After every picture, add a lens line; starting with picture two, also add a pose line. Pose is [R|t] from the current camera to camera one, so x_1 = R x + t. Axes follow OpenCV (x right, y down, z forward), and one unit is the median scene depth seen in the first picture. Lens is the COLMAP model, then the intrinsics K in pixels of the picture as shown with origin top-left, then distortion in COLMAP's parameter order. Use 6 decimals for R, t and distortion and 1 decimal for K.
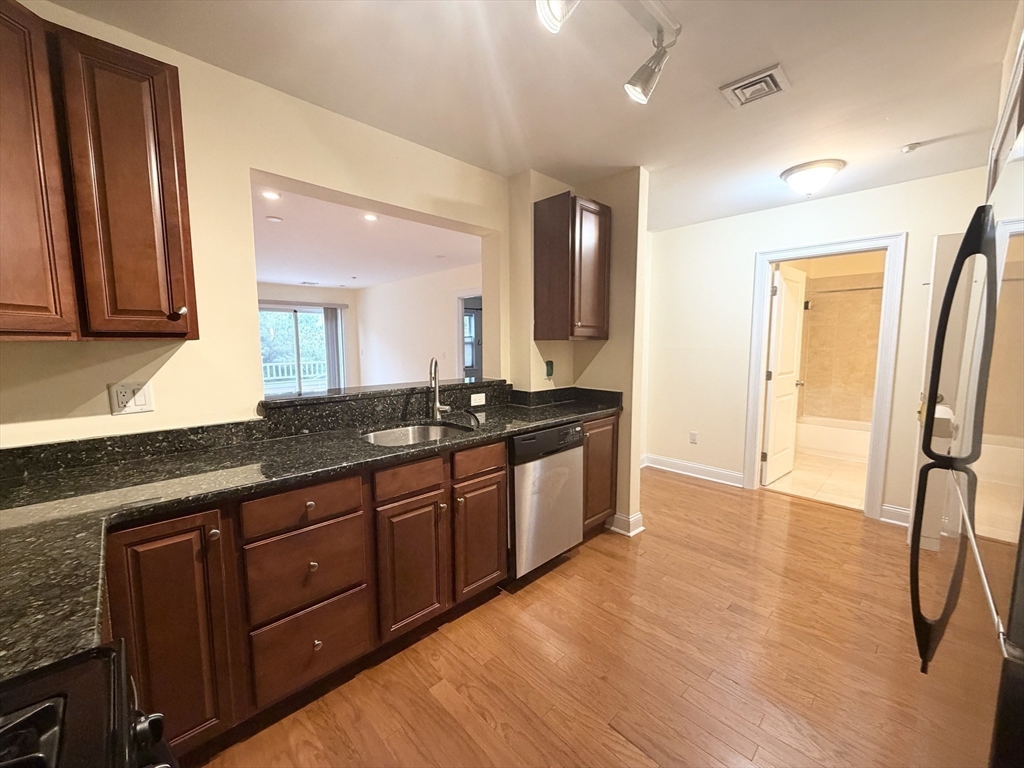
lens RADIAL K [[406.7, 0, 509.7], [0, 406.7, 382.6], [0, 0, 1]] dist [-0.001510, 0.000569]
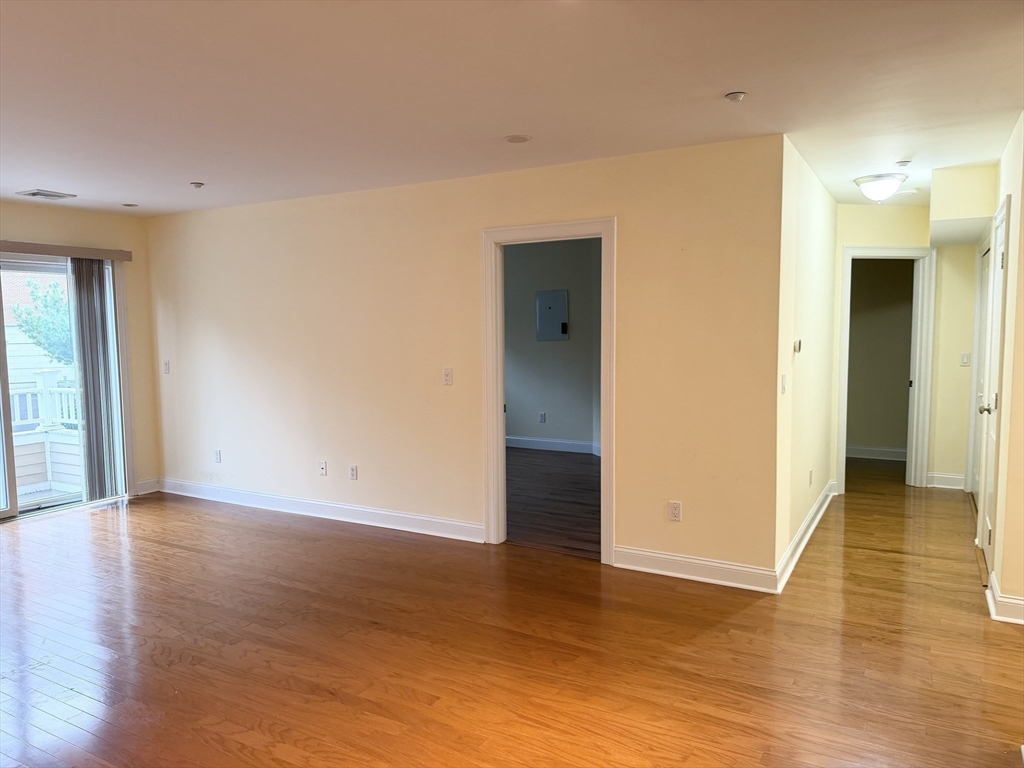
lens RADIAL K [[714.8, 0, 516.4], [0, 714.8, 389.3], [0, 0, 1]] dist [0.059558, -0.072450]
pose [[0.958991, -0.029715, 0.281876, -0.880979], [0.033496, 0.999402, -0.008603, -0.129714], [-0.281452, 0.017692, 0.959412, 0.739654]]
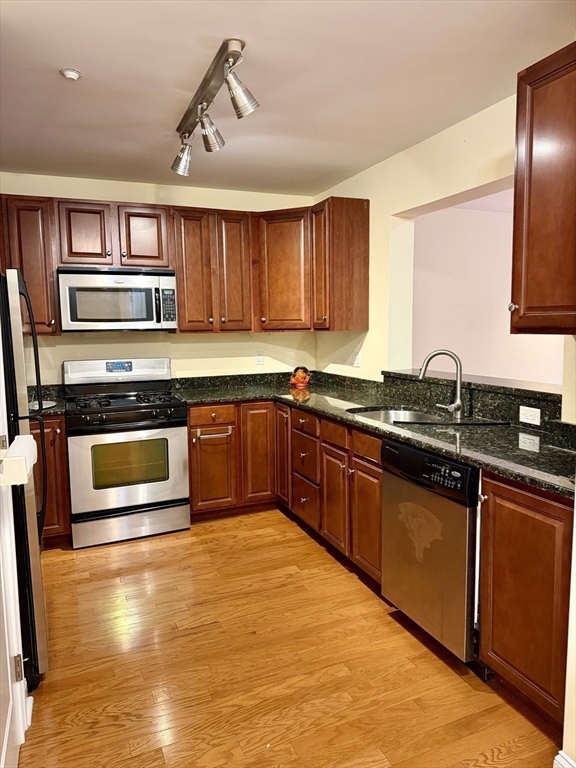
lens RADIAL K [[536.1, 0, 288.3], [0, 536.1, 382.0], [0, 0, 1]] dist [0.059558, -0.072450]
pose [[-0.362067, 0.108267, -0.925843, 1.087303], [-0.076275, 0.986460, 0.145185, -0.138815], [0.929026, 0.123185, -0.348906, 1.089336]]
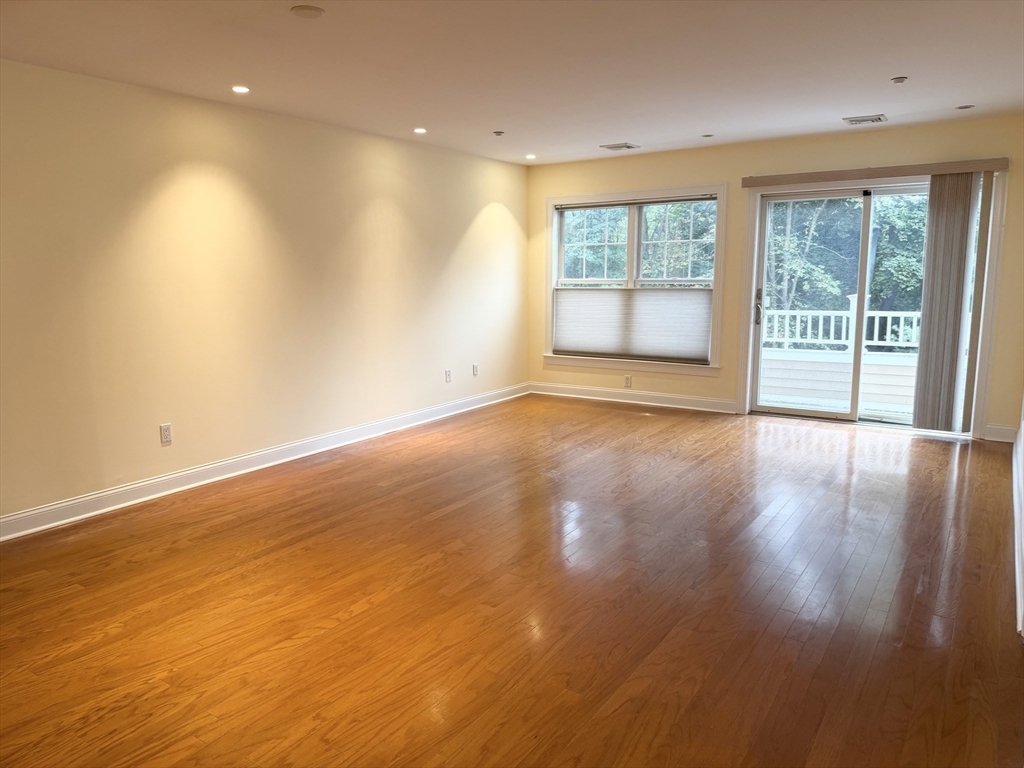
lens RADIAL K [[714.8, 0, 510.7], [0, 714.8, 385.9], [0, 0, 1]] dist [0.059558, -0.072450]
pose [[0.212715, 0.163120, -0.963402, 0.525479], [-0.087587, 0.985181, 0.147468, -0.199502], [0.973181, 0.053013, 0.223850, 1.706151]]
